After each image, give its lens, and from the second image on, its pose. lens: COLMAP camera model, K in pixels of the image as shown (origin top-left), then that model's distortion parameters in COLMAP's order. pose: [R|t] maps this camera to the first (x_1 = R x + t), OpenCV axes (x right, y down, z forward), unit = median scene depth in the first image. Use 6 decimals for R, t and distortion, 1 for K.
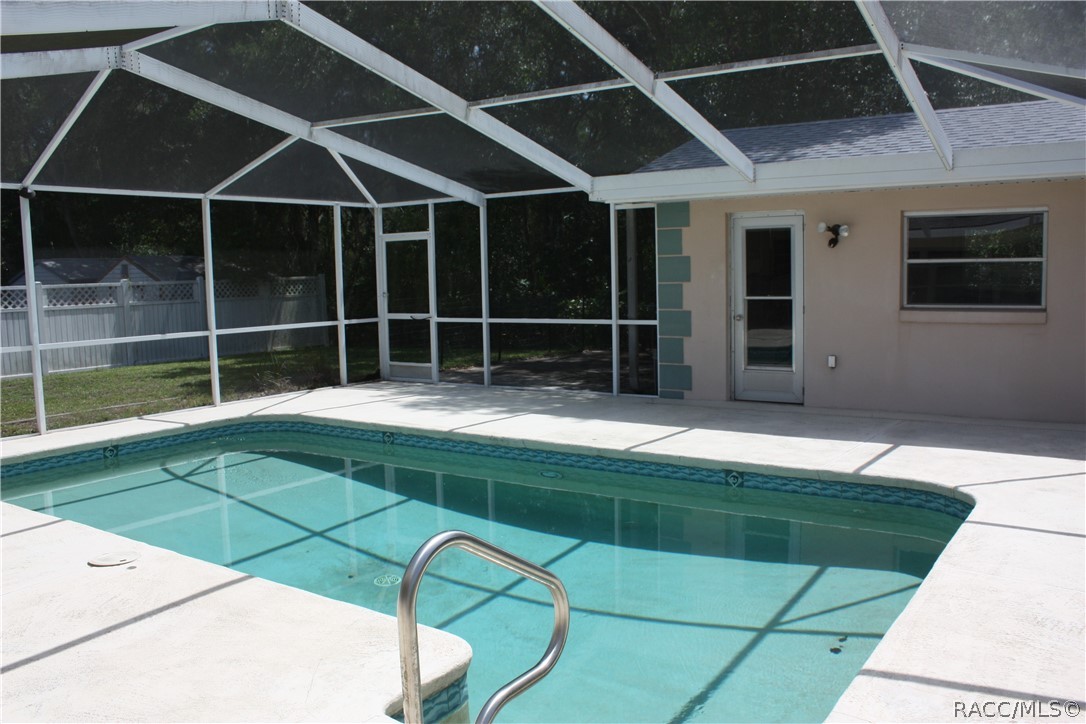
lens RADIAL K [[900.6, 0, 546.8], [0, 900.6, 367.7], [0, 0, 1]] dist [-0.148996, 0.108768]
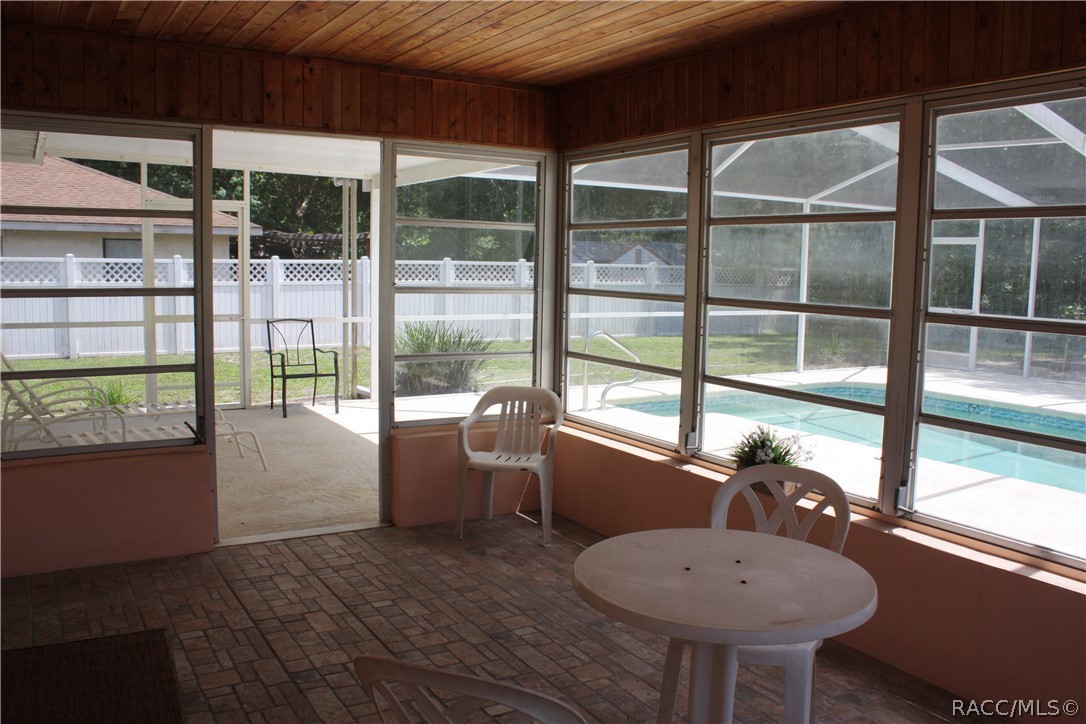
lens RADIAL K [[894.0, 0, 544.3], [0, 894.0, 368.0], [0, 0, 1]] dist [-0.151613, 0.092341]
pose [[0.900968, 0.089141, -0.424630, -0.178349], [-0.084727, 0.995973, 0.029311, 0.032557], [0.425532, 0.009569, 0.904893, -0.266995]]
